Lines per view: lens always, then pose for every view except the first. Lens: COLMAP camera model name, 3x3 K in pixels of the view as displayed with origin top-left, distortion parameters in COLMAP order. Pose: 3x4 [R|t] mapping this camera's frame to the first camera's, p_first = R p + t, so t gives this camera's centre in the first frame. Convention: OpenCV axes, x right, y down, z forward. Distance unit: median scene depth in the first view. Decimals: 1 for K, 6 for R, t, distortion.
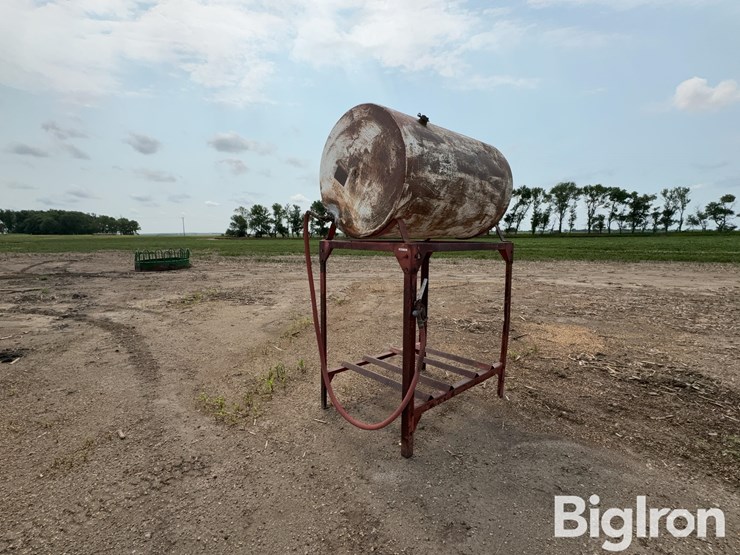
lens RADIAL K [[368.6, 0, 372.7], [0, 368.6, 278.6], [0, 0, 1]] dist [0.003529, 0.000035]
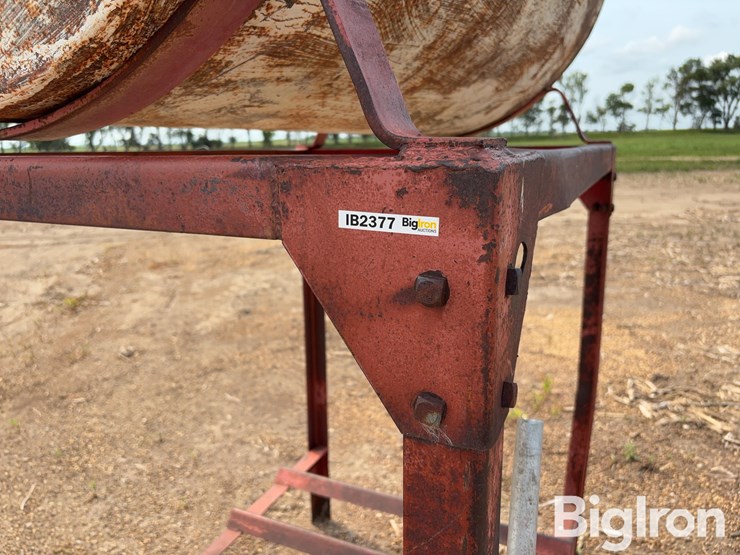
lens RADIAL K [[567.9, 0, 373.7], [0, 567.9, 282.7], [0, 0, 1]] dist [0.039157, -0.044094]
pose [[0.930890, -0.107144, 0.349234, 0.007187], [0.065131, 0.989381, 0.129933, -0.025681], [-0.359447, -0.098208, 0.927983, 0.266638]]
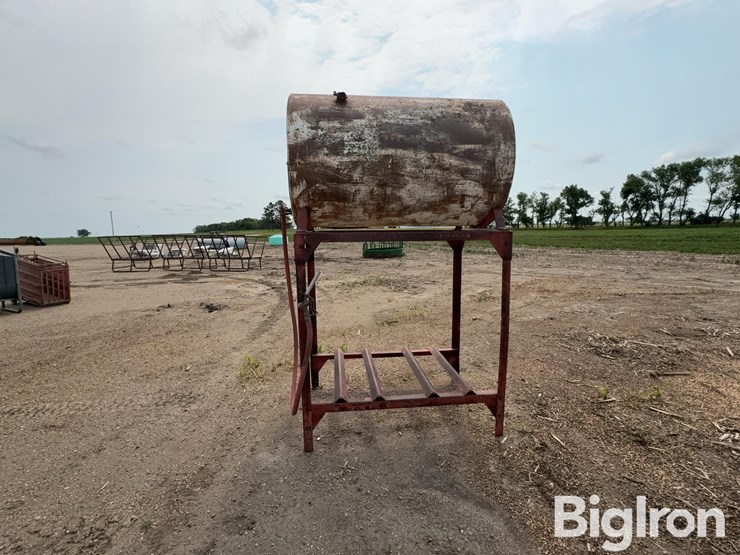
lens RADIAL K [[368.6, 0, 369.8], [0, 368.6, 277.7], [0, 0, 1]] dist [0.003529, 0.000035]
pose [[0.785598, 0.066594, -0.615144, 0.265188], [-0.053845, 0.997778, 0.039253, -0.008137], [0.616391, 0.002285, 0.787437, 0.109298]]
